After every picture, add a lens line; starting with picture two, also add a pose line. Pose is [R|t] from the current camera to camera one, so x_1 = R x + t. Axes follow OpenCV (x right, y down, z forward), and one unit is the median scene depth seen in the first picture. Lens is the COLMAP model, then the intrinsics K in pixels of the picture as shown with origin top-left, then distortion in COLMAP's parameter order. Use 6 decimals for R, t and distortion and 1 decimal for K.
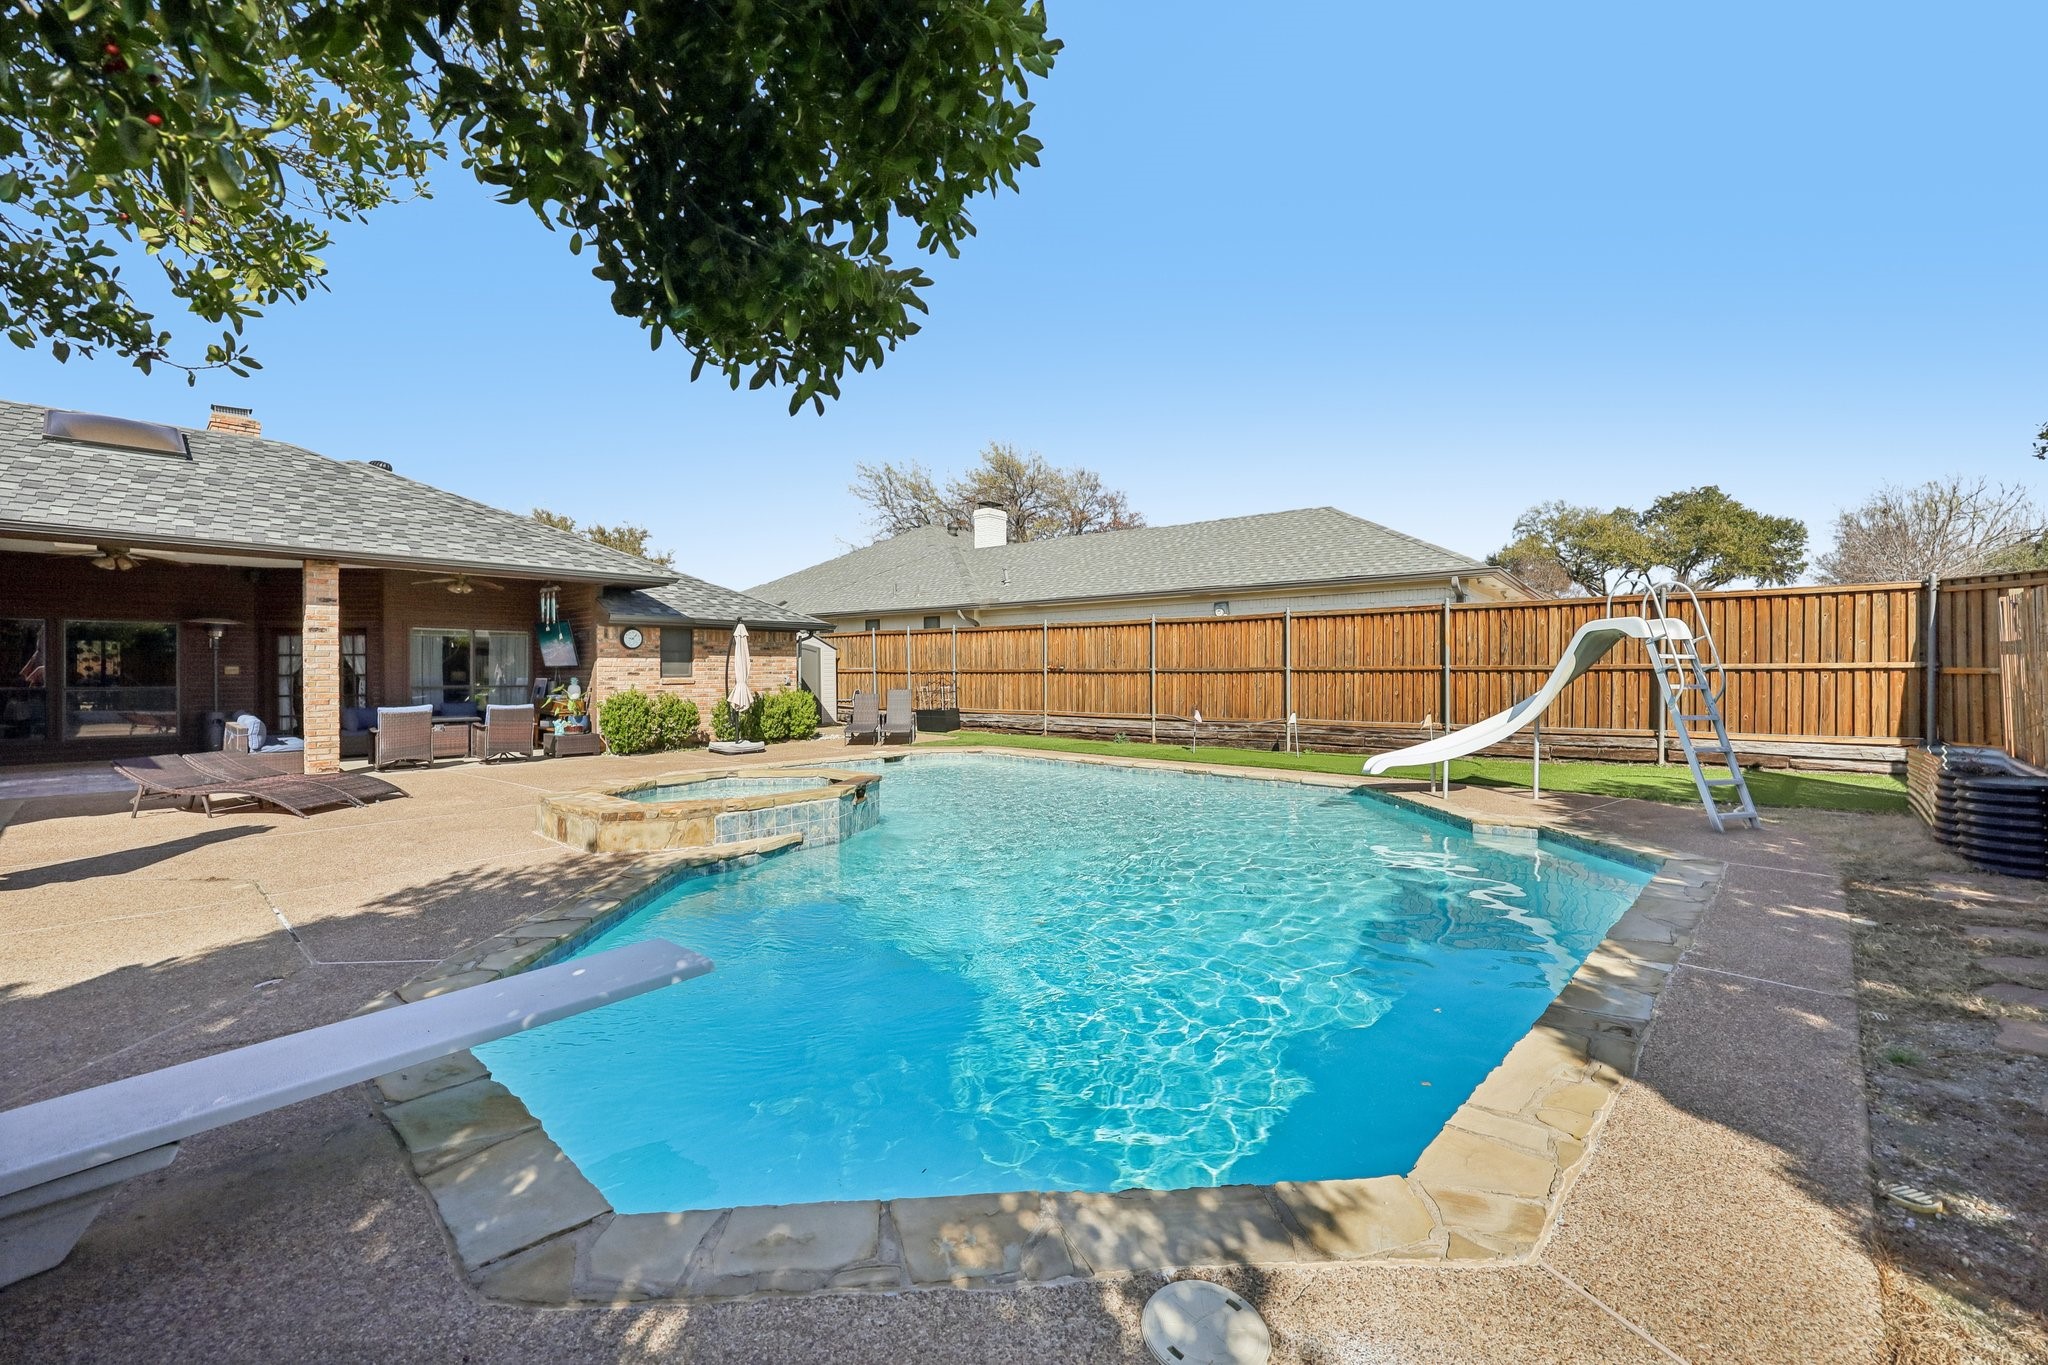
lens RADIAL K [[832.5, 0, 1014.9], [0, 832.5, 674.8], [0, 0, 1]] dist [0.001087, 0.000392]
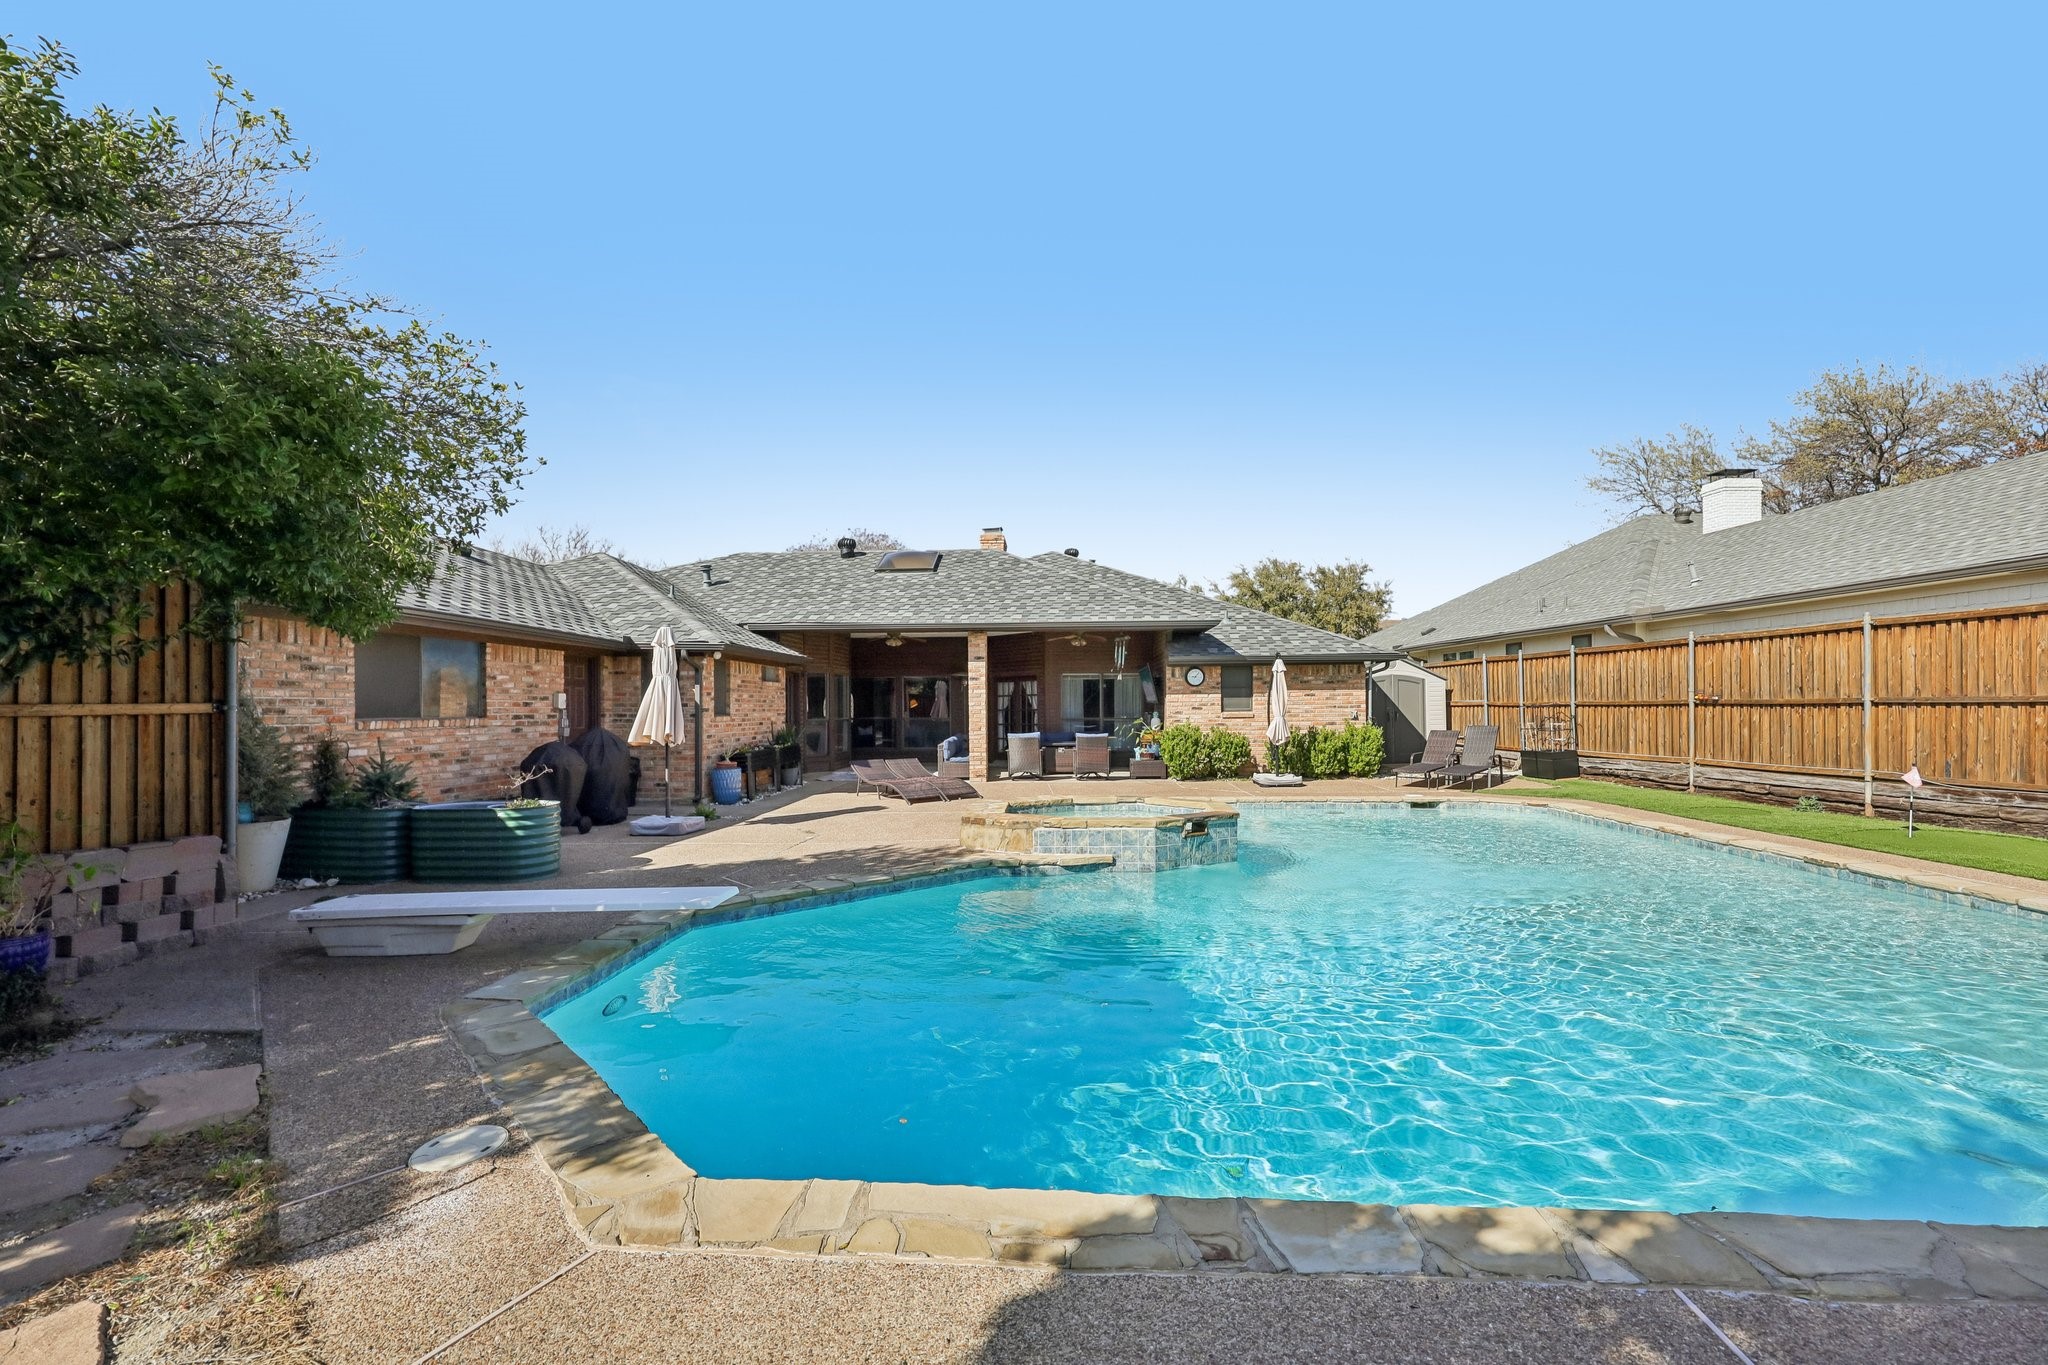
lens RADIAL K [[832.5, 0, 1008.1], [0, 832.5, 696.4], [0, 0, 1]] dist [0.001087, 0.000392]
pose [[0.634901, -0.013447, -0.772476, 0.247624], [0.003503, 0.999888, -0.014527, -0.001849], [0.772585, 0.006517, 0.634878, 0.096686]]
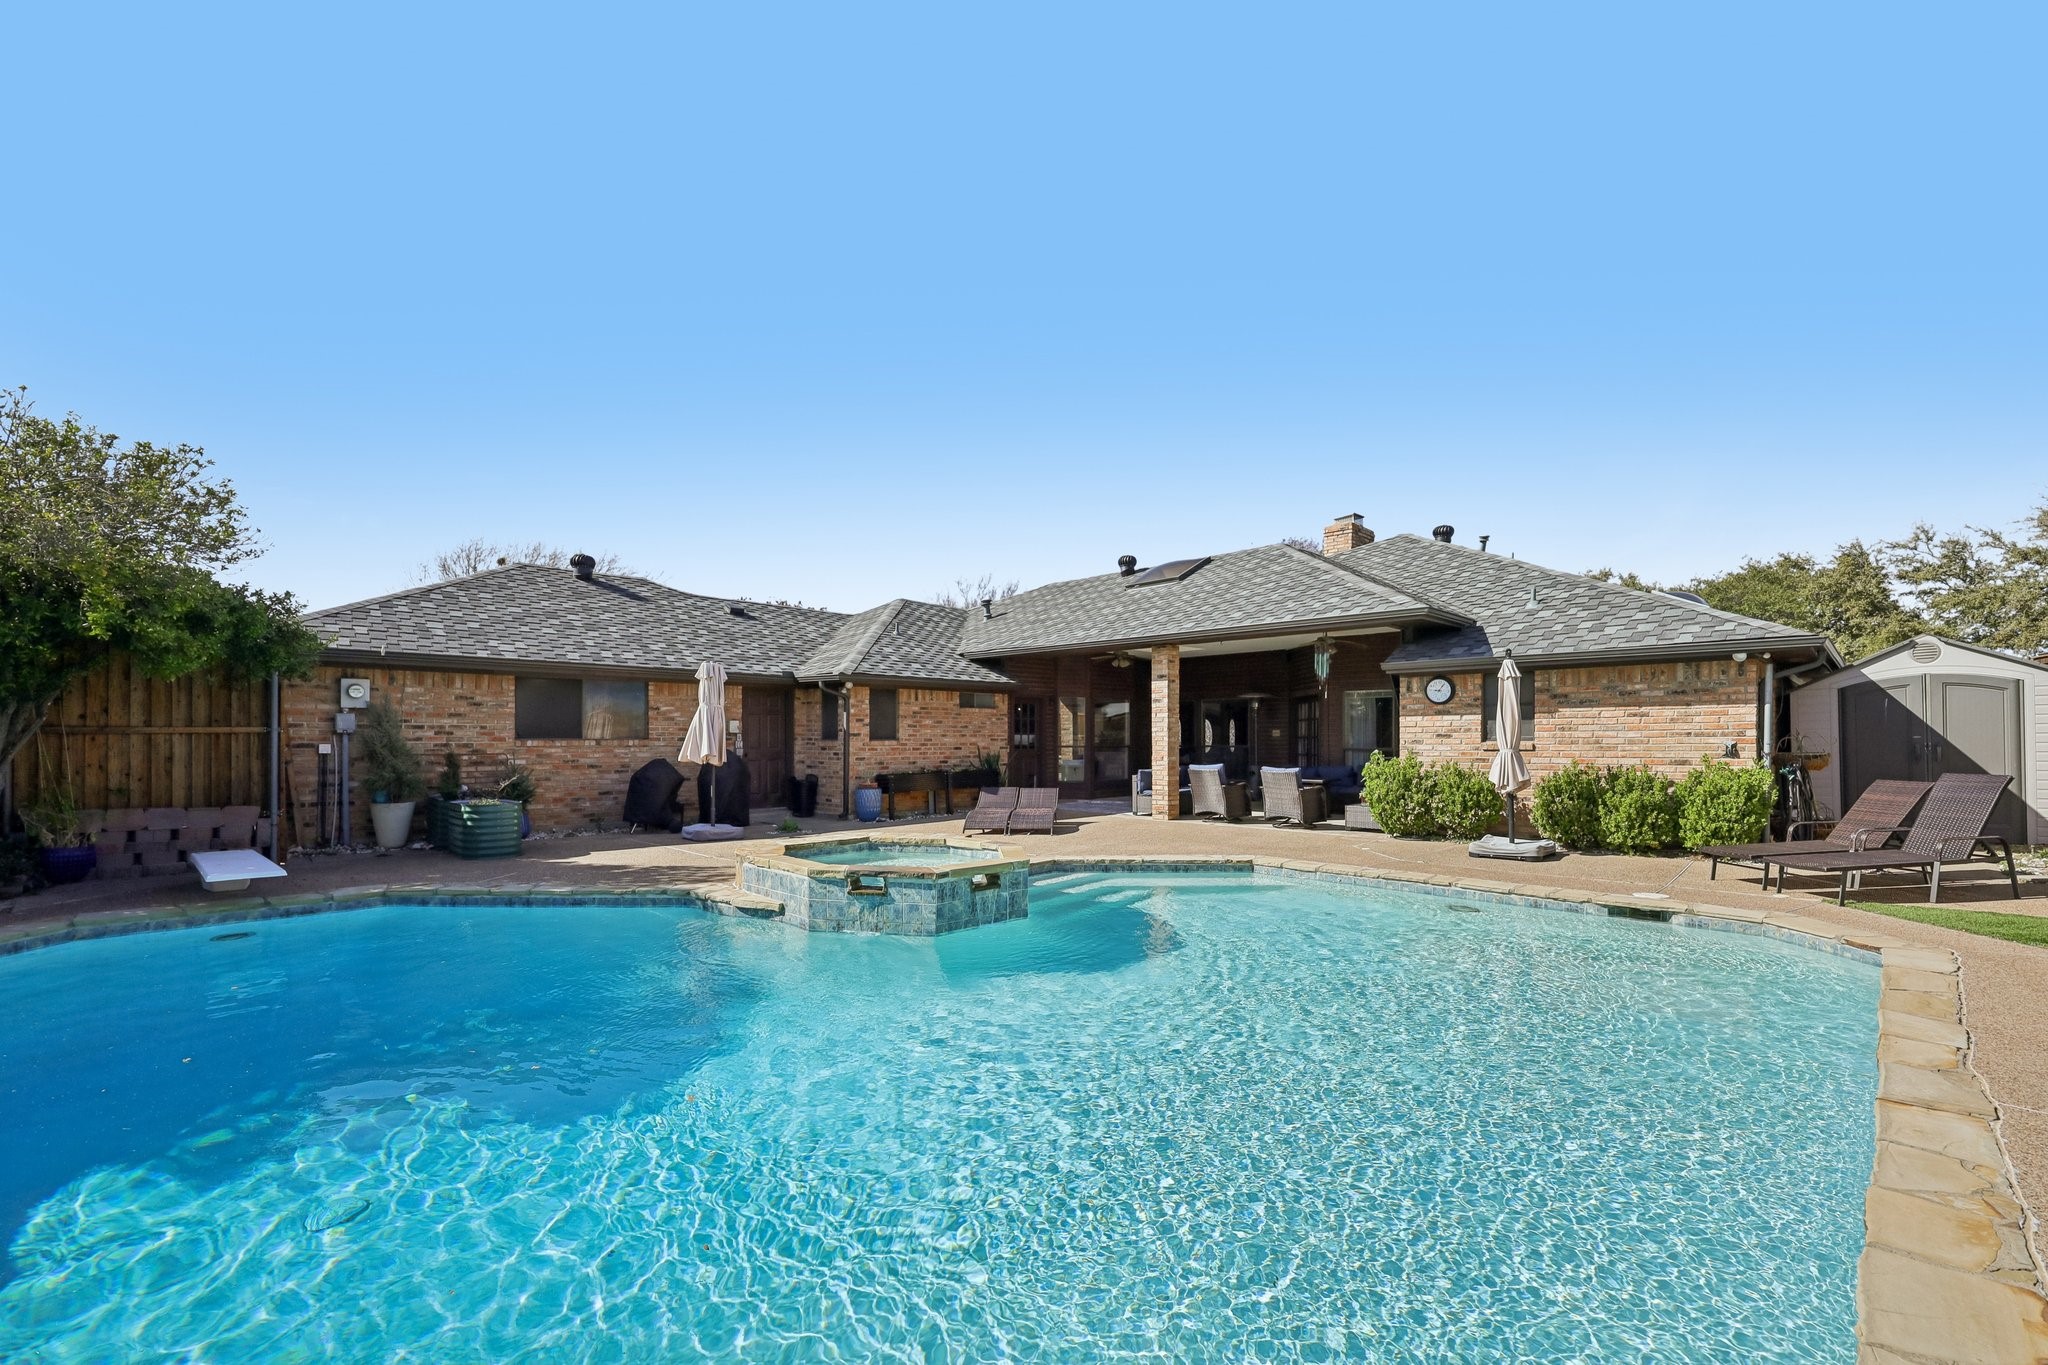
lens RADIAL K [[832.5, 0, 1007.4], [0, 832.5, 732.8], [0, 0, 1]] dist [0.001087, 0.000392]
pose [[-0.033778, -0.004930, -0.999417, 0.332148], [-0.002272, 0.999986, -0.004856, 0.000673], [0.999427, 0.002107, -0.033789, 0.631617]]
